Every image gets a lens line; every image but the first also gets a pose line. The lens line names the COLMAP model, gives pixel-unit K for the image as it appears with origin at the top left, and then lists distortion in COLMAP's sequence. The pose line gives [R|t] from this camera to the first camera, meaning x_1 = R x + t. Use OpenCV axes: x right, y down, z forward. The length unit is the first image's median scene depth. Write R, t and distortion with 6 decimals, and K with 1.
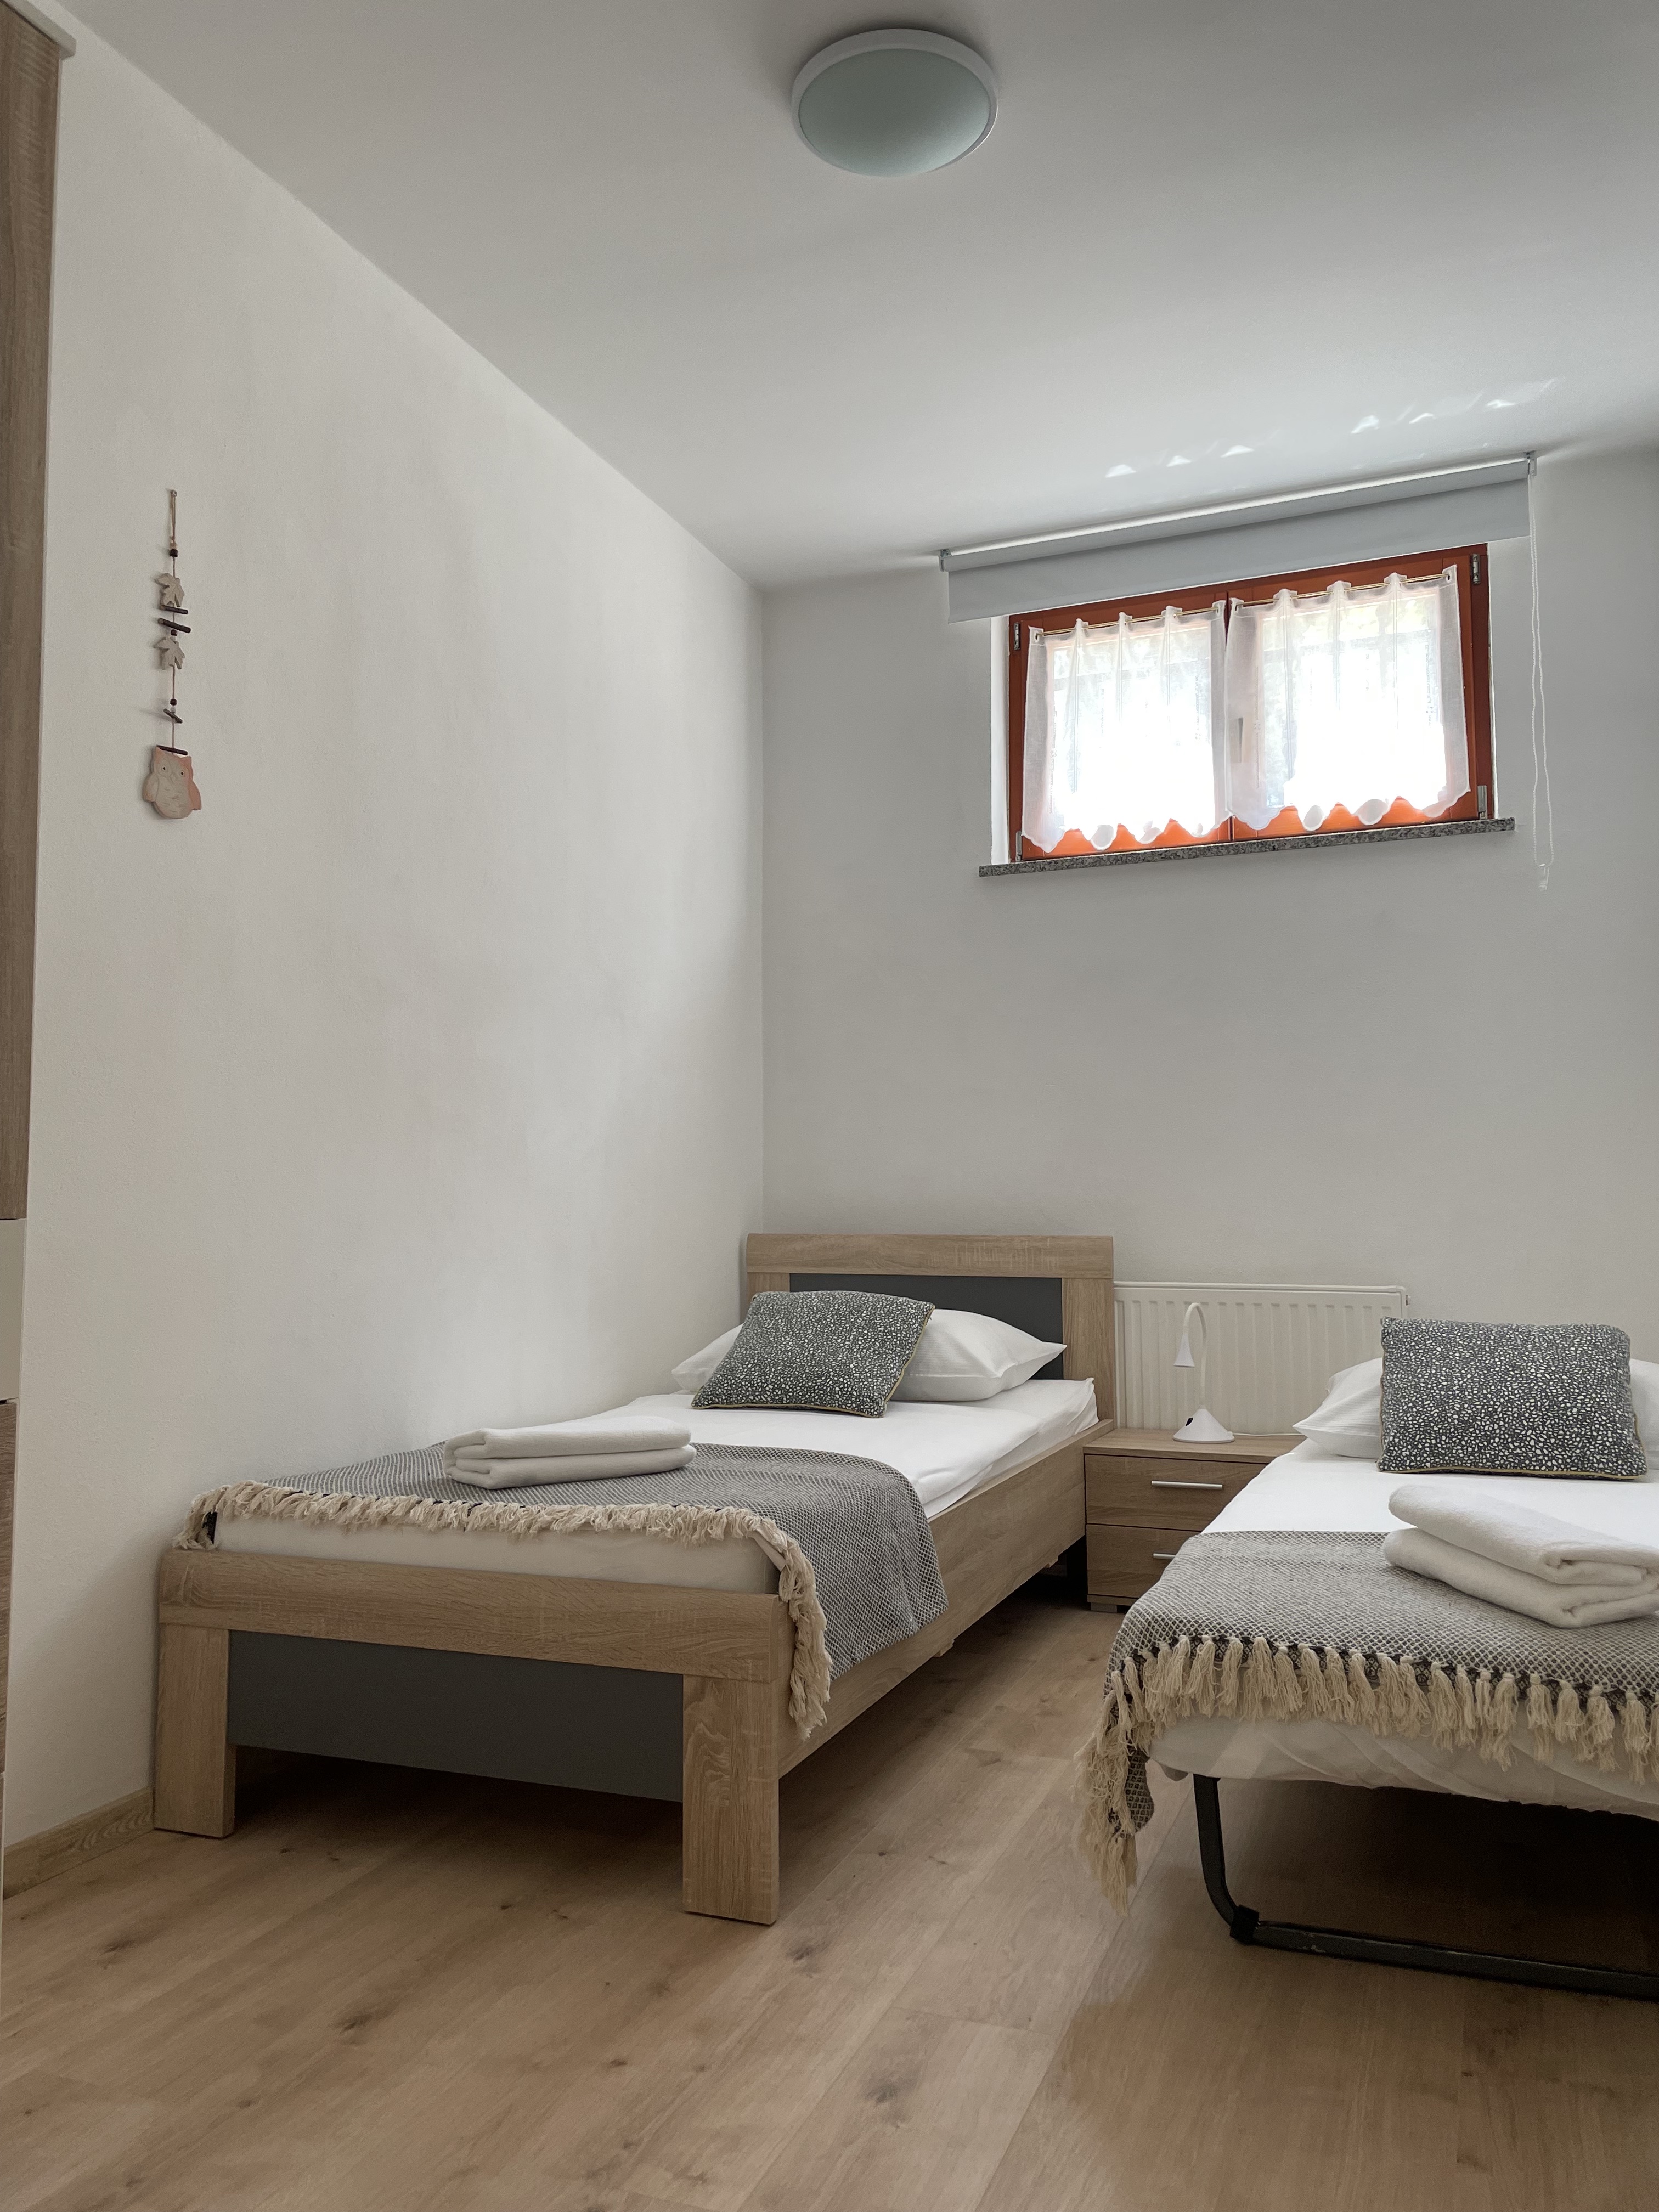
lens RADIAL K [[1668.9, 0, 829.5], [0, 1668.9, 1106.0], [0, 0, 1]] dist [0.139602, 0.000134]
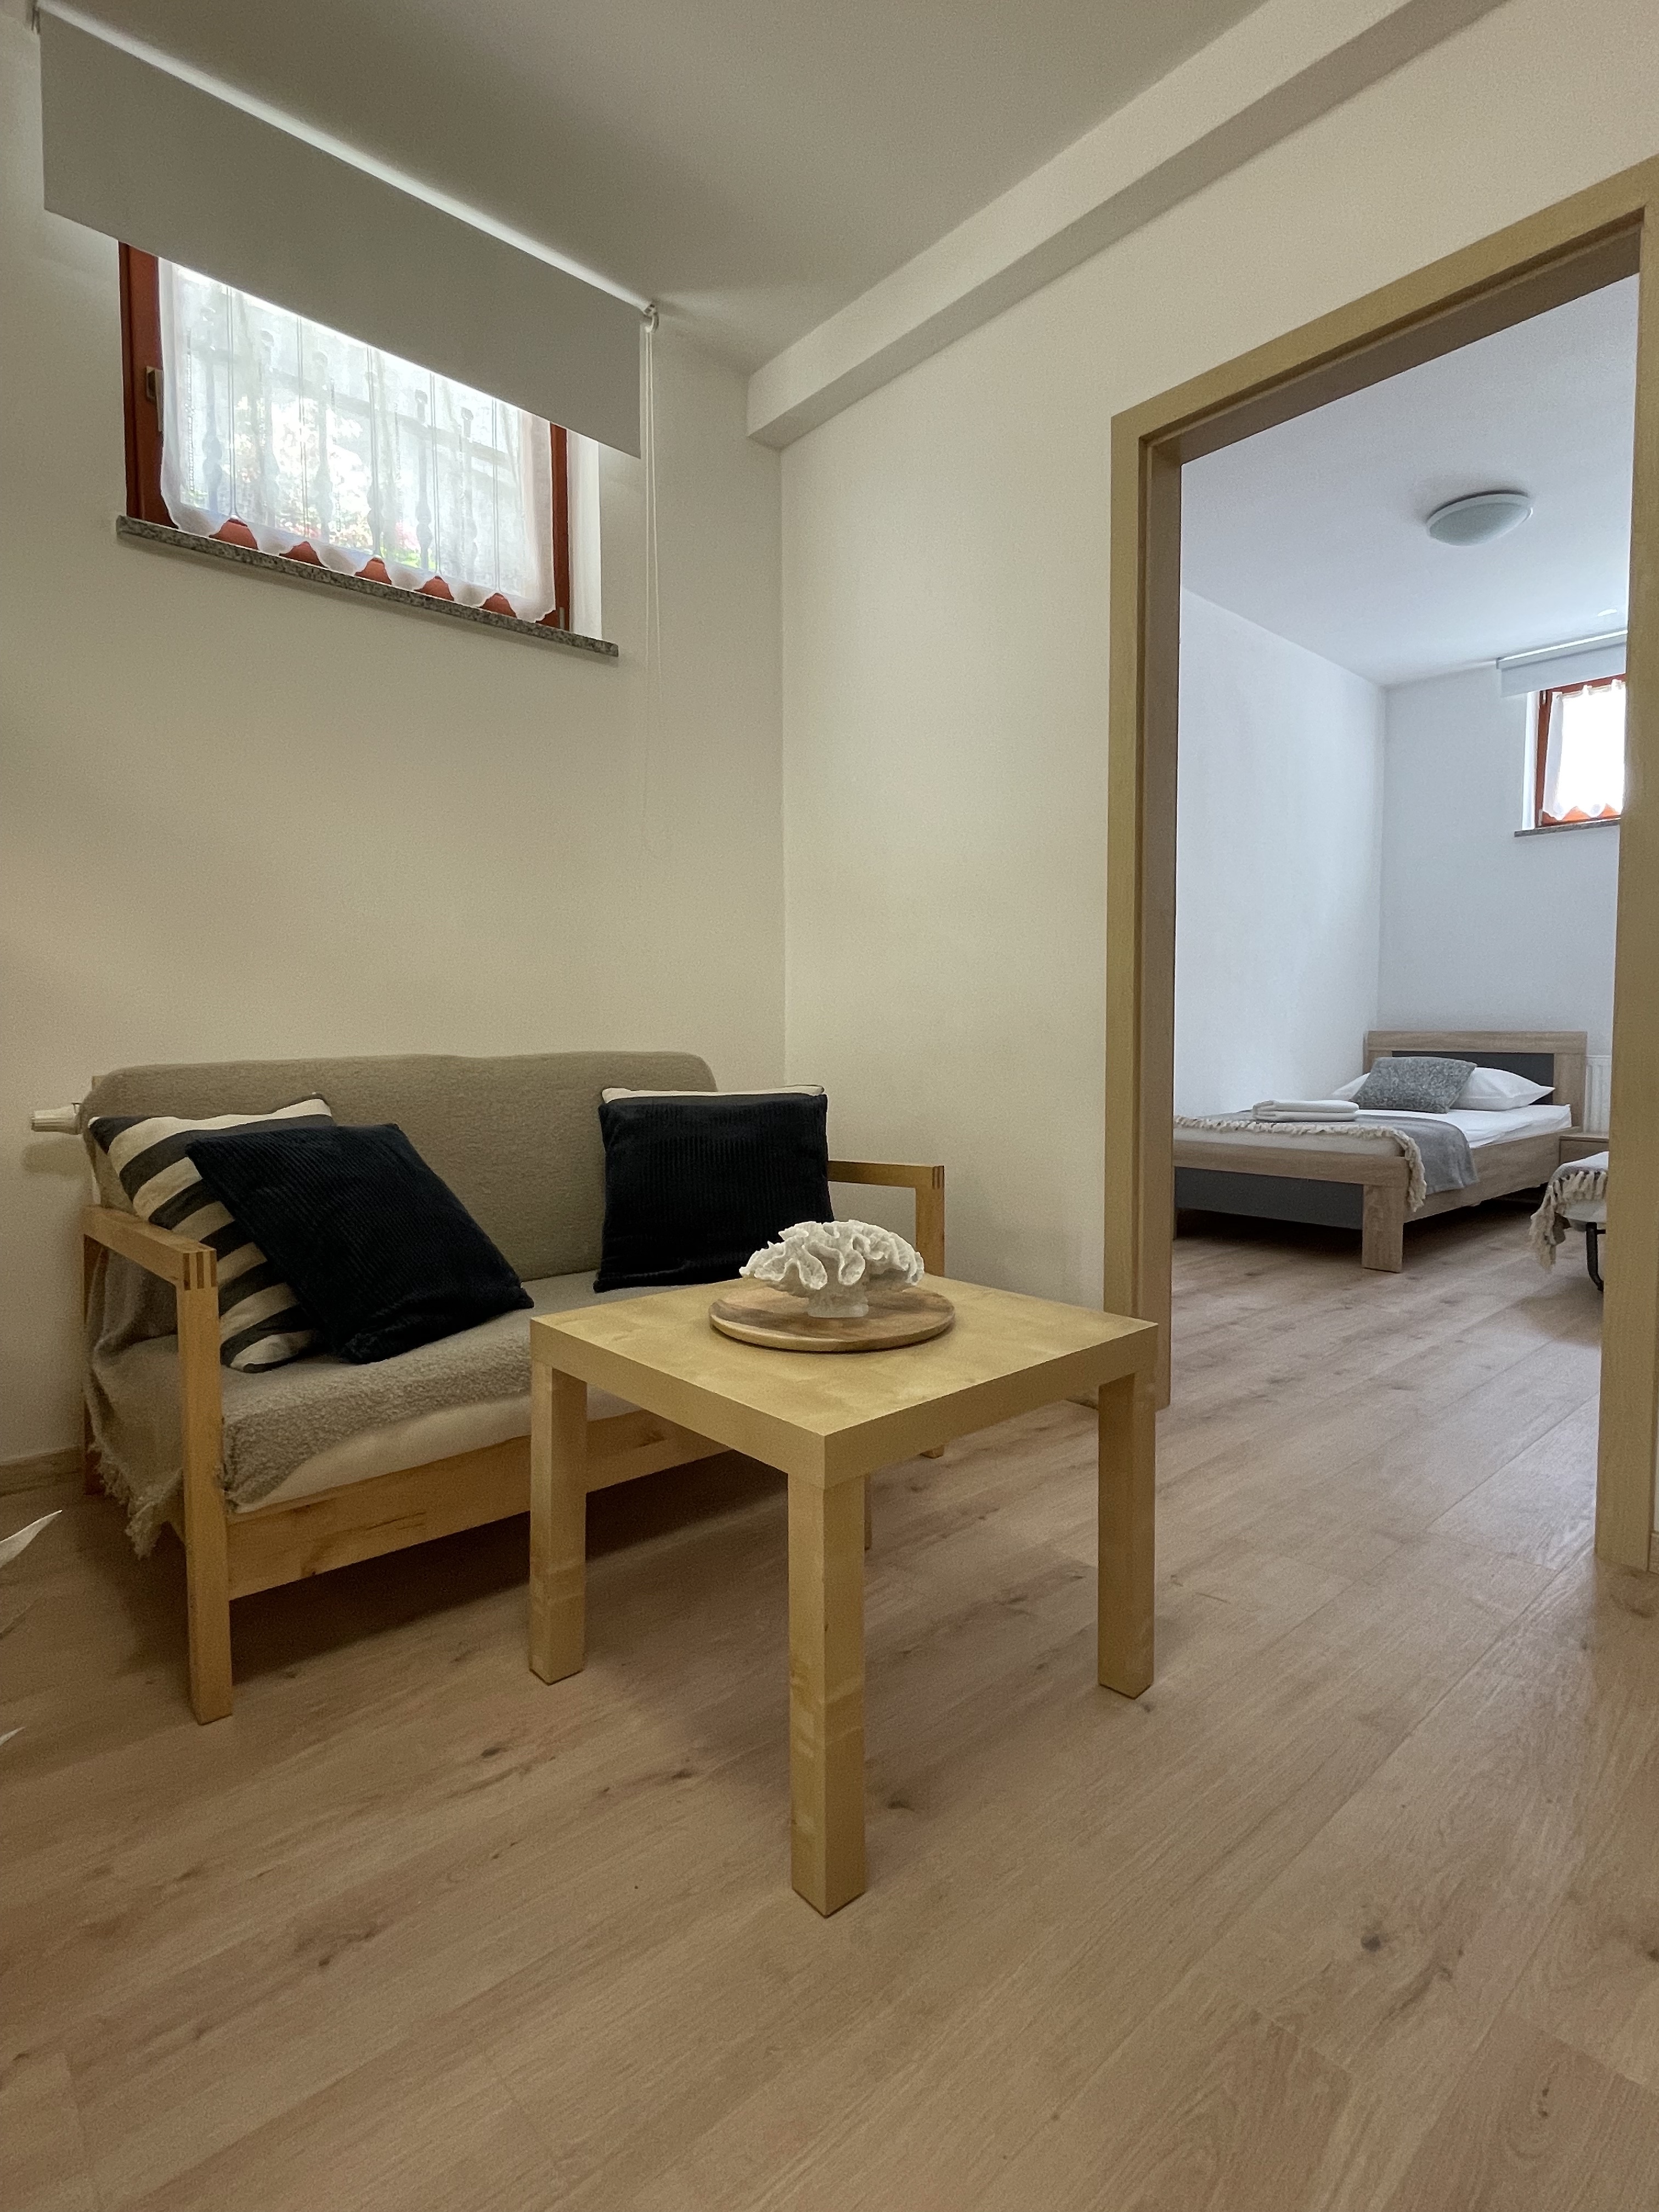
lens RADIAL K [[1106.2, 0, 822.4], [0, 1106.2, 1095.8], [0, 0, 1]] dist [-0.000083, -0.000179]
pose [[0.891083, 0.028501, -0.452945, -0.051451], [0.026965, 0.992938, 0.115528, -0.027114], [0.453039, -0.115158, 0.884022, -0.790576]]
